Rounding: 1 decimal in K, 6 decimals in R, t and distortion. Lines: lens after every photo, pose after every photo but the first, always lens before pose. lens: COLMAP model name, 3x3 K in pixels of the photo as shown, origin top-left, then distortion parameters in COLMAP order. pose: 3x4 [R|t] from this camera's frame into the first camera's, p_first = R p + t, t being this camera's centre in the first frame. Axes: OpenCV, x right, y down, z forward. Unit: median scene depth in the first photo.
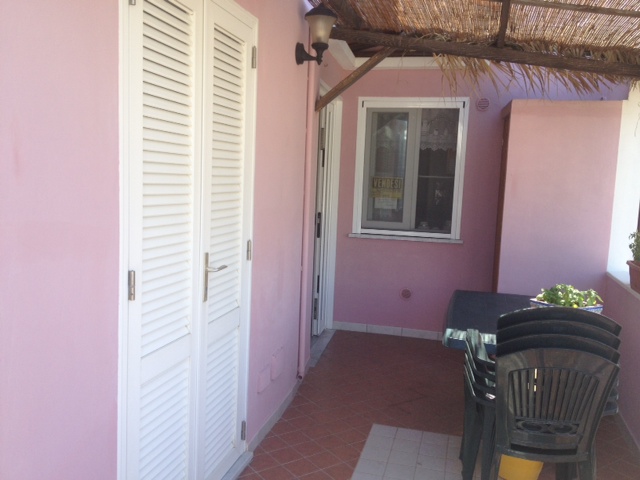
lens RADIAL K [[620.3, 0, 320.0], [0, 620.3, 240.0], [0, 0, 1]] dist [0.130224, -0.271523]
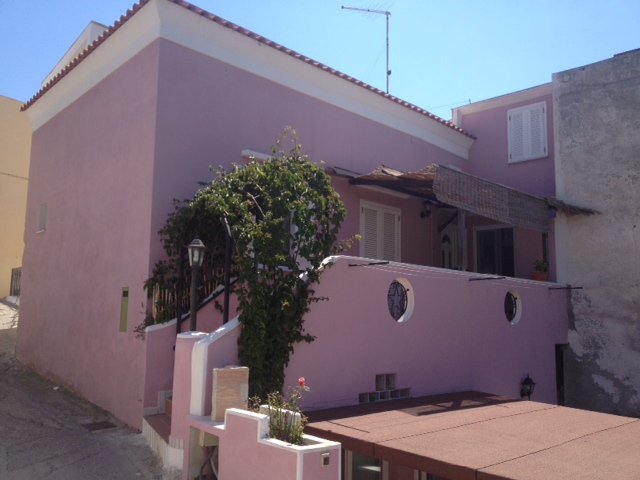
lens RADIAL K [[620.3, 0, 320.0], [0, 620.3, 240.0], [0, 0, 1]] dist [0.130224, -0.271523]
pose [[0.887402, -0.088809, -0.452361, 0.751292], [-0.022071, 0.971958, -0.234117, 0.475711], [0.460468, 0.217740, 0.860557, -1.589923]]
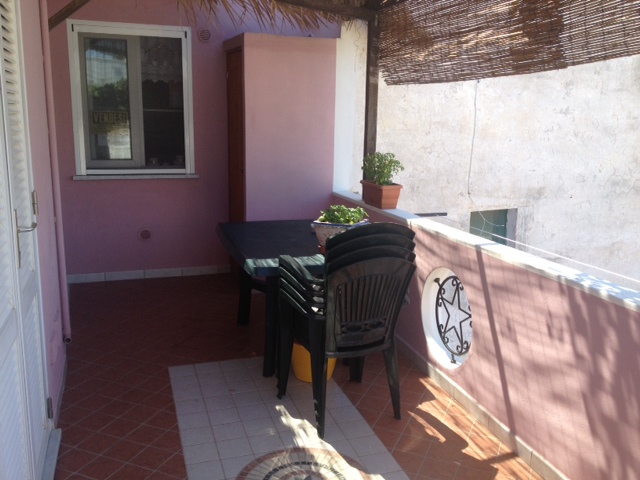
lens RADIAL K [[620.3, 0, 320.0], [0, 620.3, 240.0], [0, 0, 1]] dist [0.130224, -0.271523]
pose [[0.832954, -0.133310, 0.537044, -0.192181], [0.075855, 0.988892, 0.127820, -0.010189], [-0.548119, -0.065731, 0.833814, 0.055180]]
